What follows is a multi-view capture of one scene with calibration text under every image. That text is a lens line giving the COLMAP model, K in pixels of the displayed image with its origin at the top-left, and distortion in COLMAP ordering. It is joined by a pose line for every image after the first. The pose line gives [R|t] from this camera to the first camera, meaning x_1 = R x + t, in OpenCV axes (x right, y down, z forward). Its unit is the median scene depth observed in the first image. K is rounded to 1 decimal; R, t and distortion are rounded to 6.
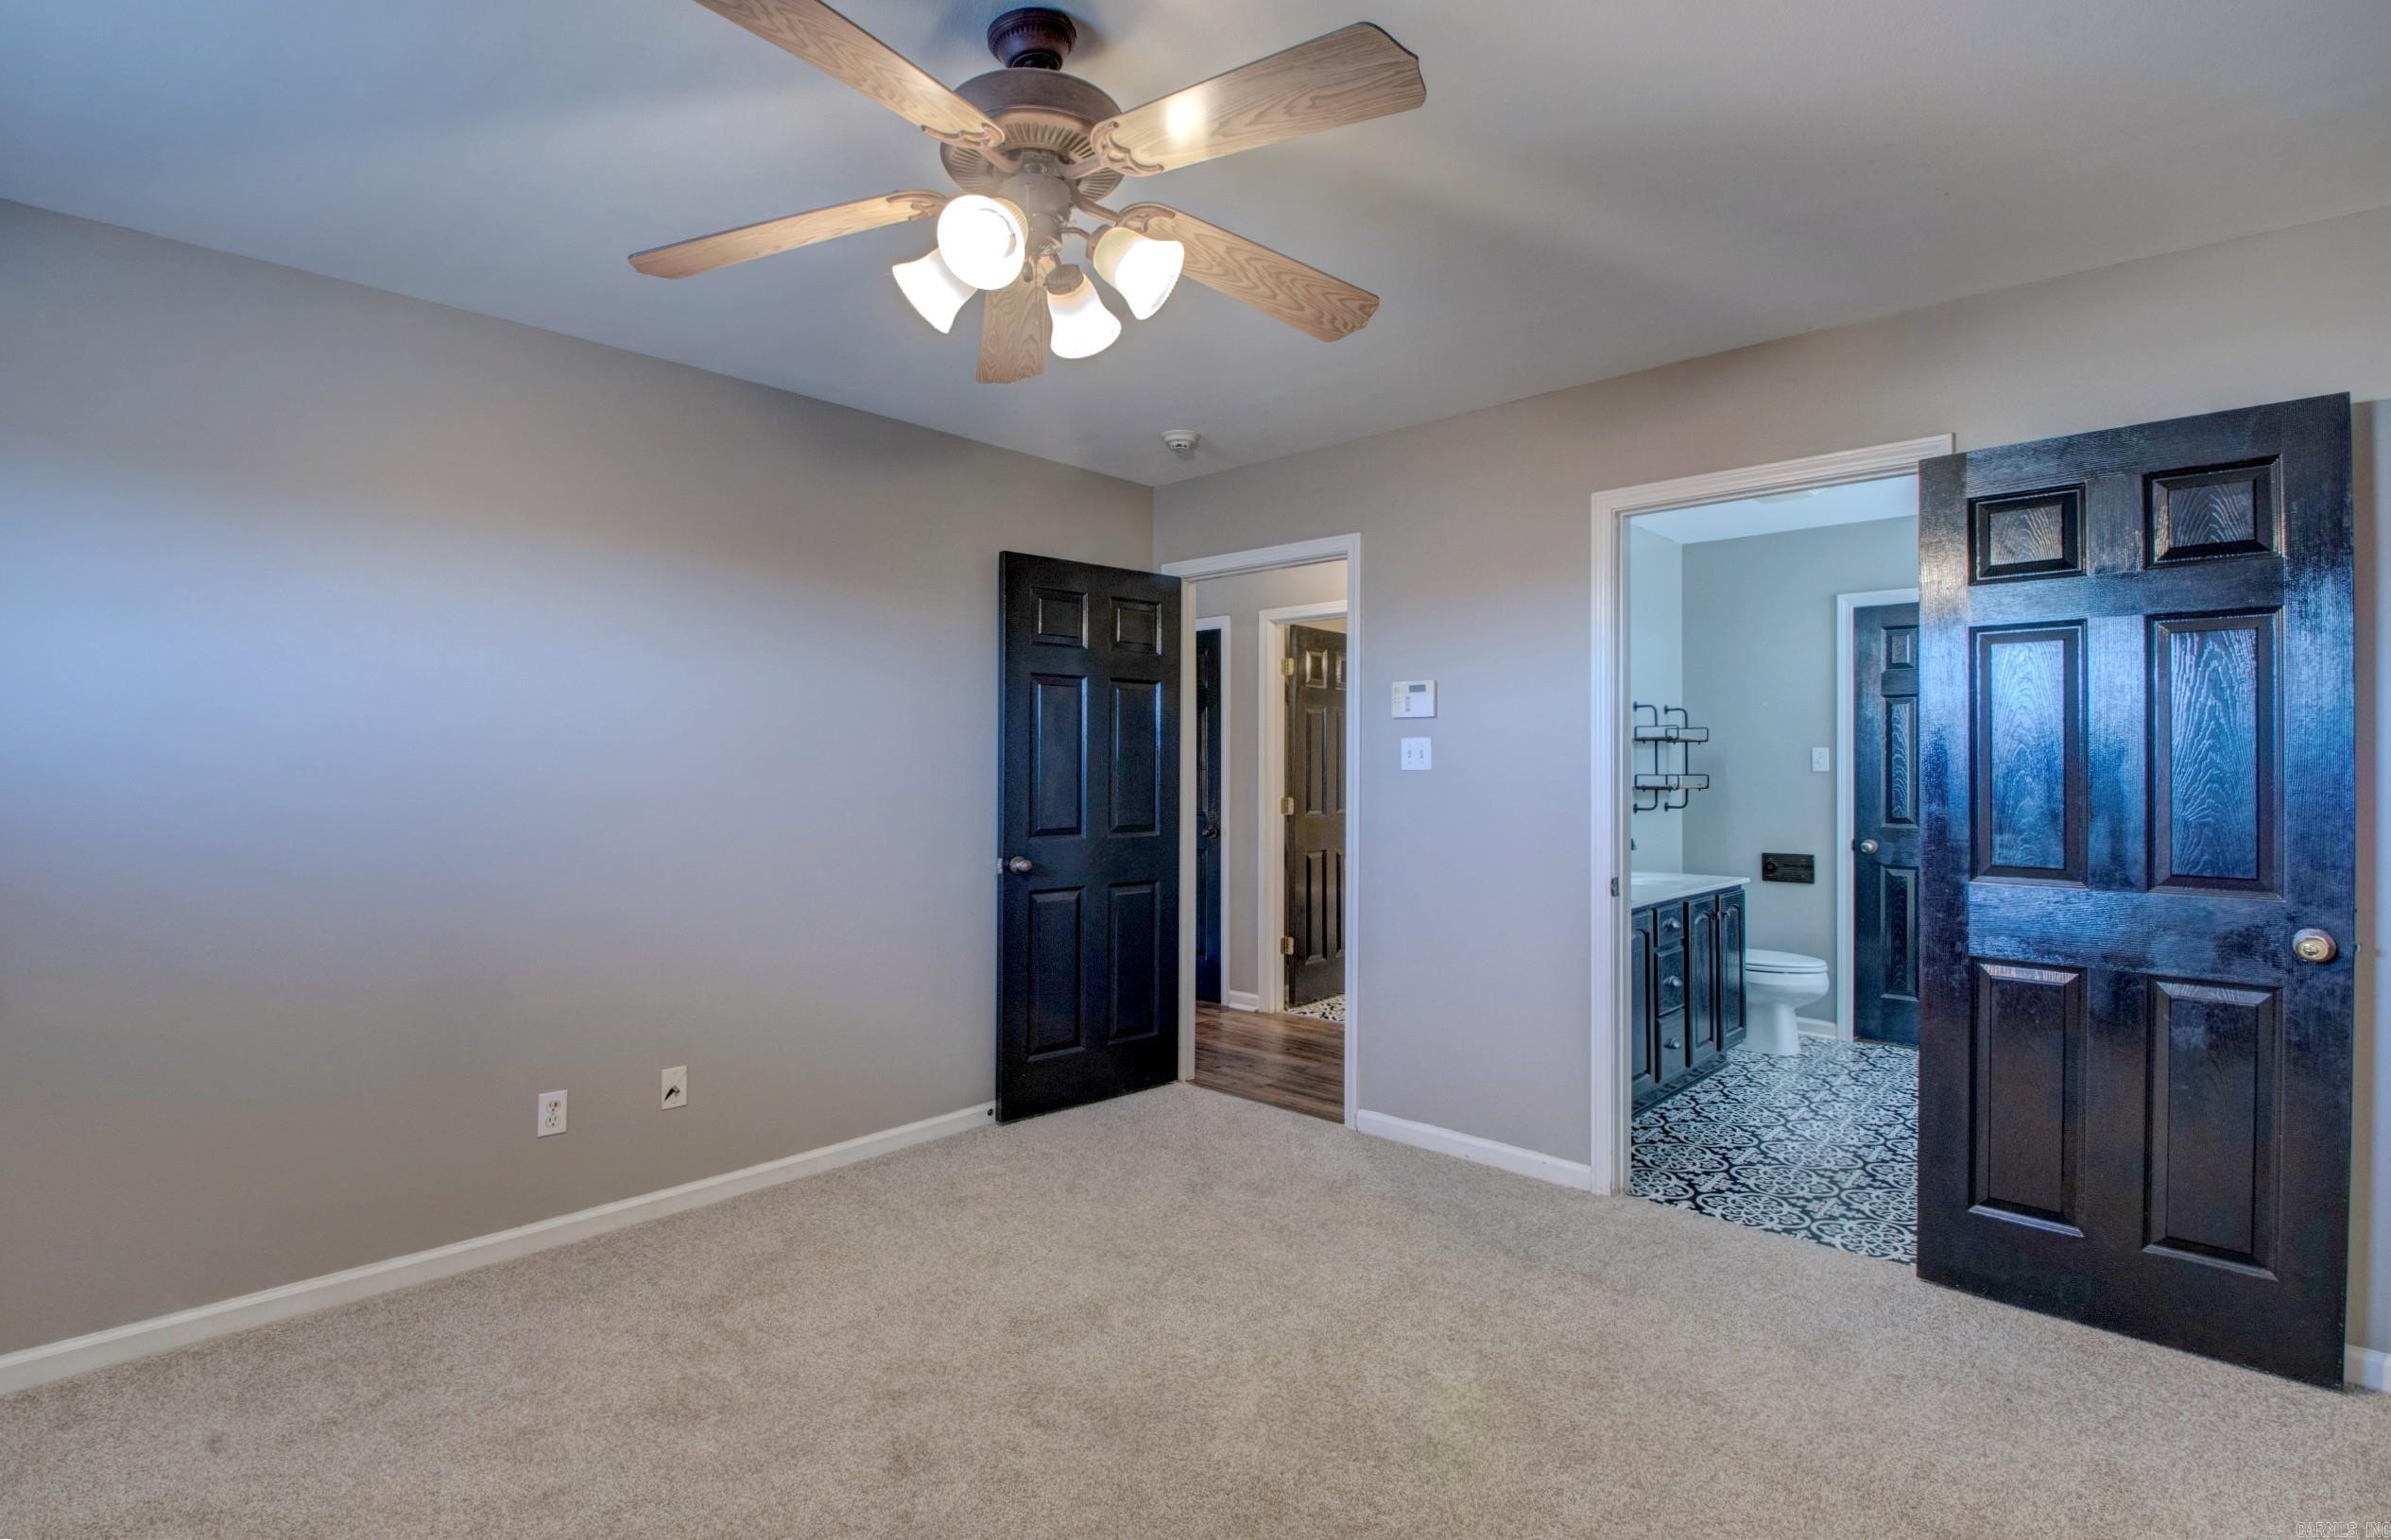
lens RADIAL K [[1143.4, 0, 1191.3], [0, 1143.4, 762.5], [0, 0, 1]] dist [0.038354, -0.033073]
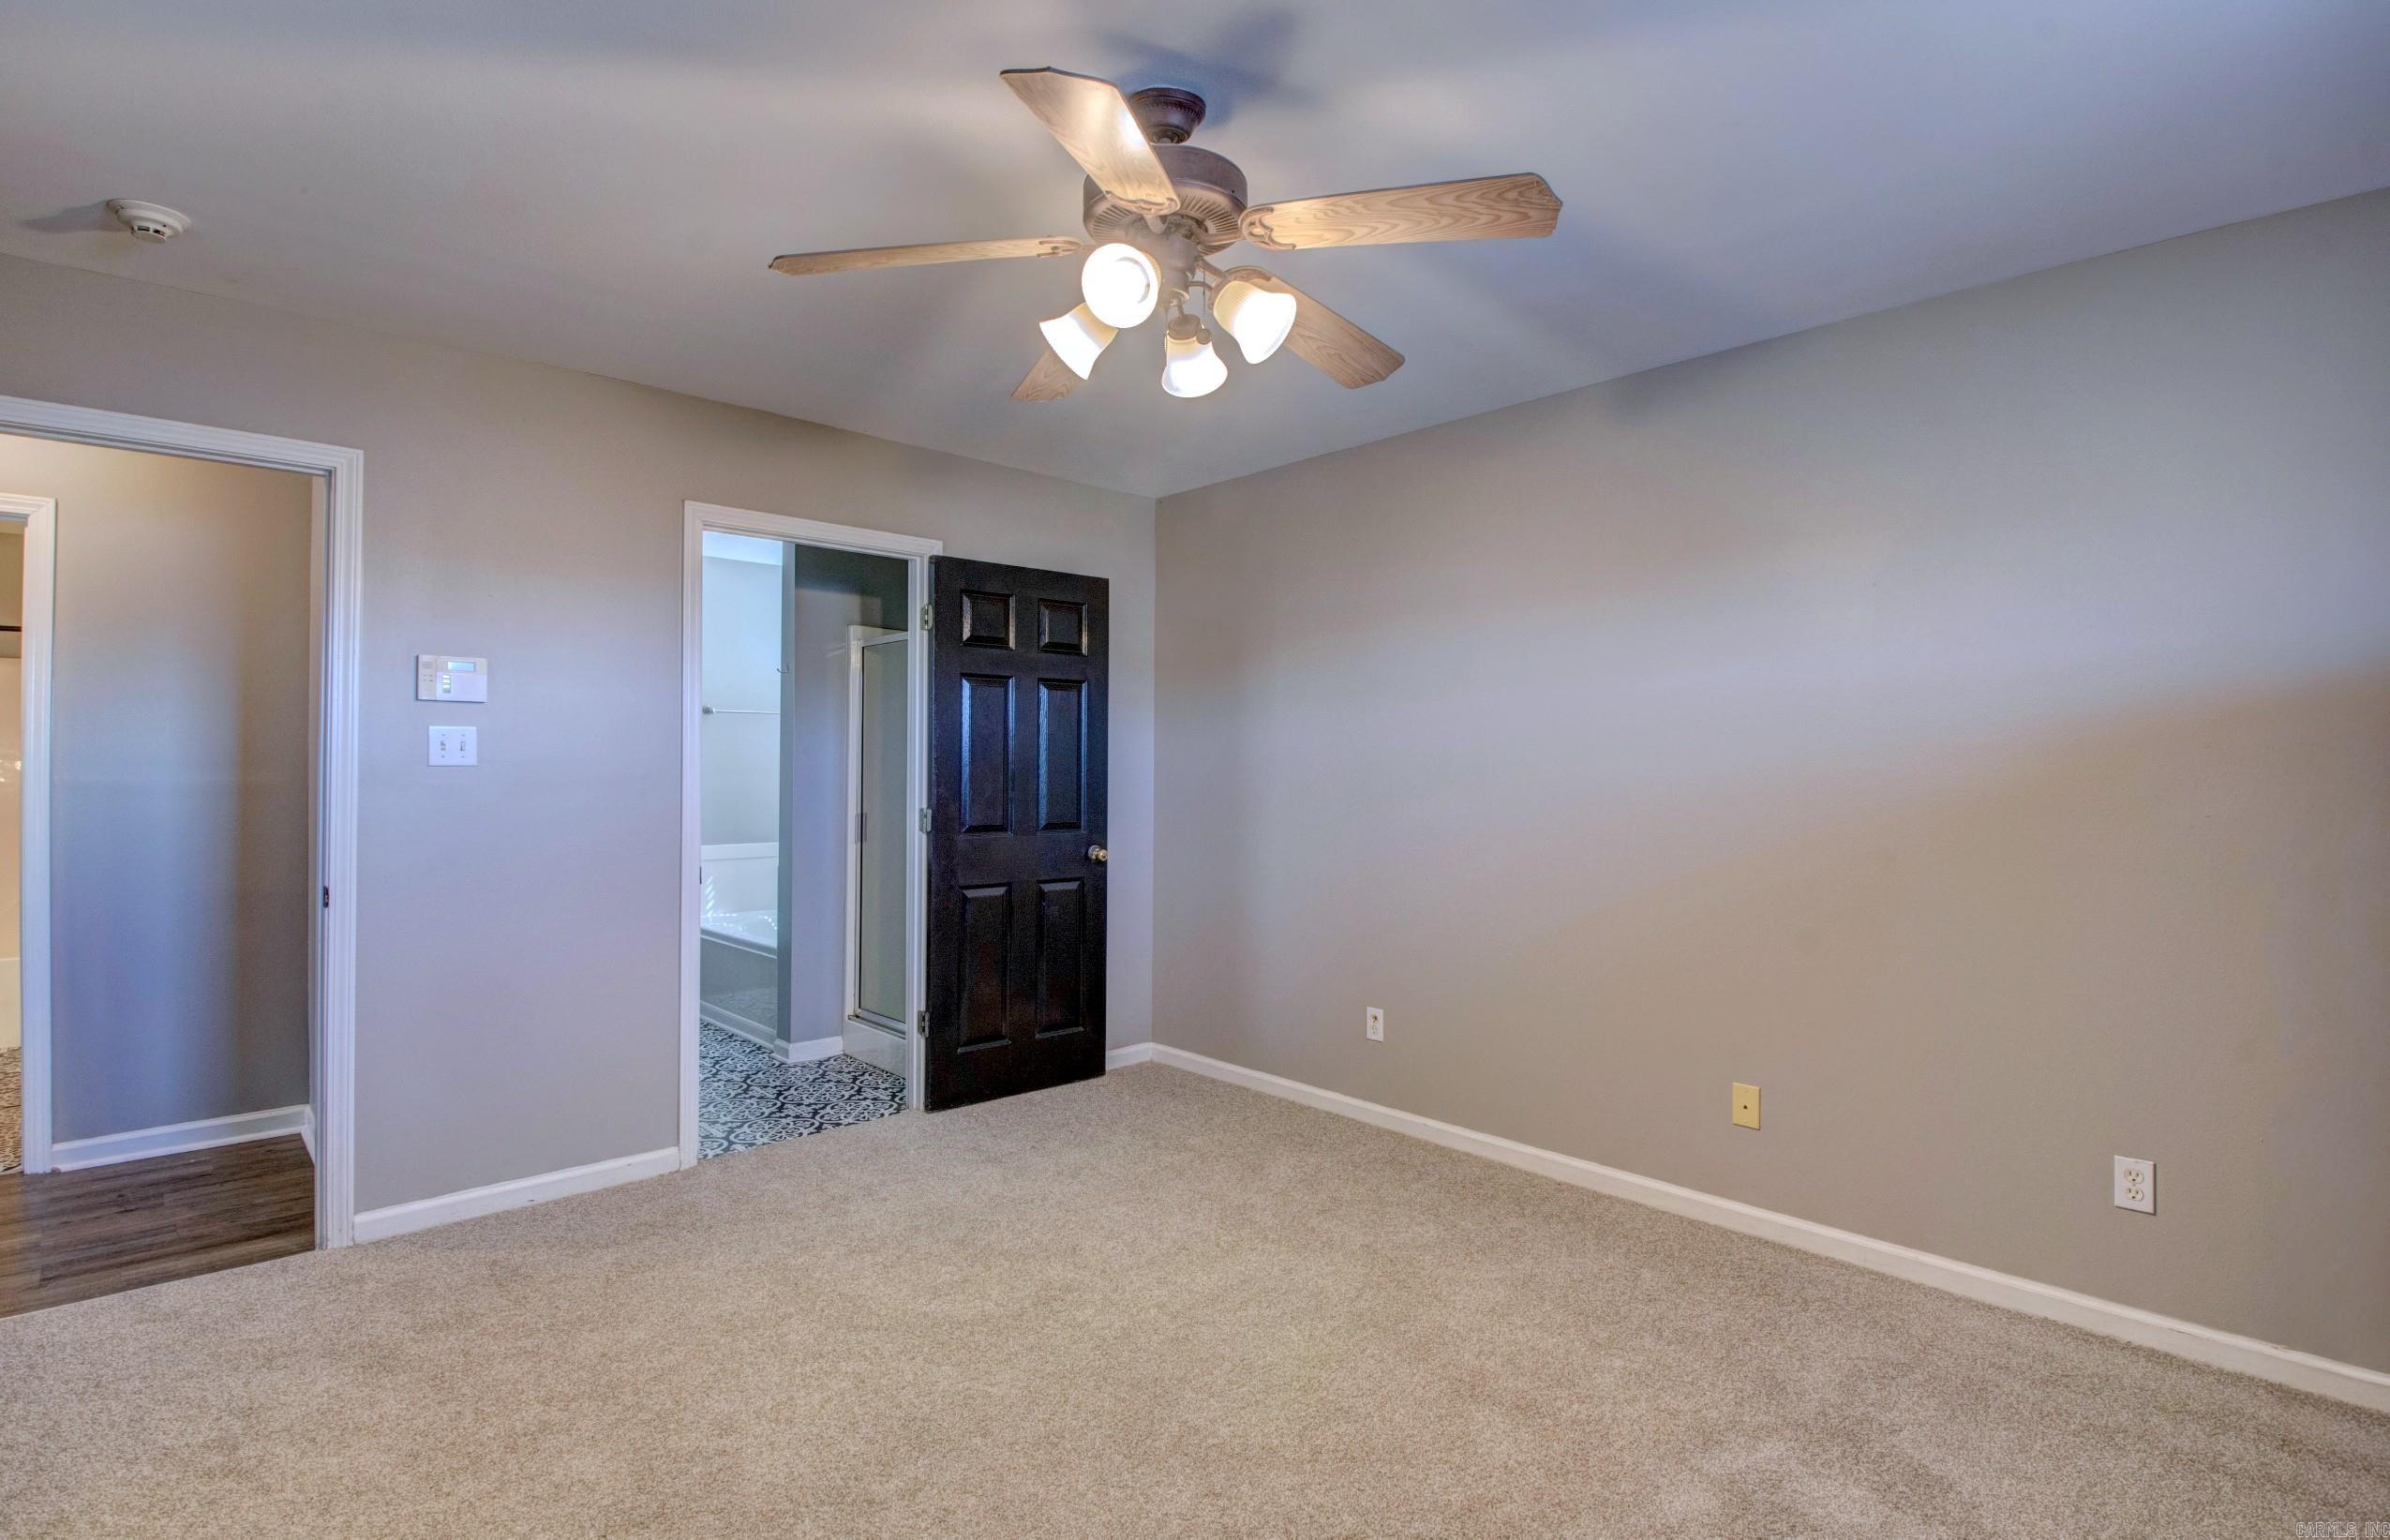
lens RADIAL K [[1143.1, 0, 1190.8], [0, 1143.1, 762.5], [0, 0, 1]] dist [0.038354, -0.033073]
pose [[0.080183, 0.000429, 0.996780, -0.771210], [-0.007907, 0.999969, 0.000205, 0.000187], [-0.996749, -0.007898, 0.080184, 0.539106]]
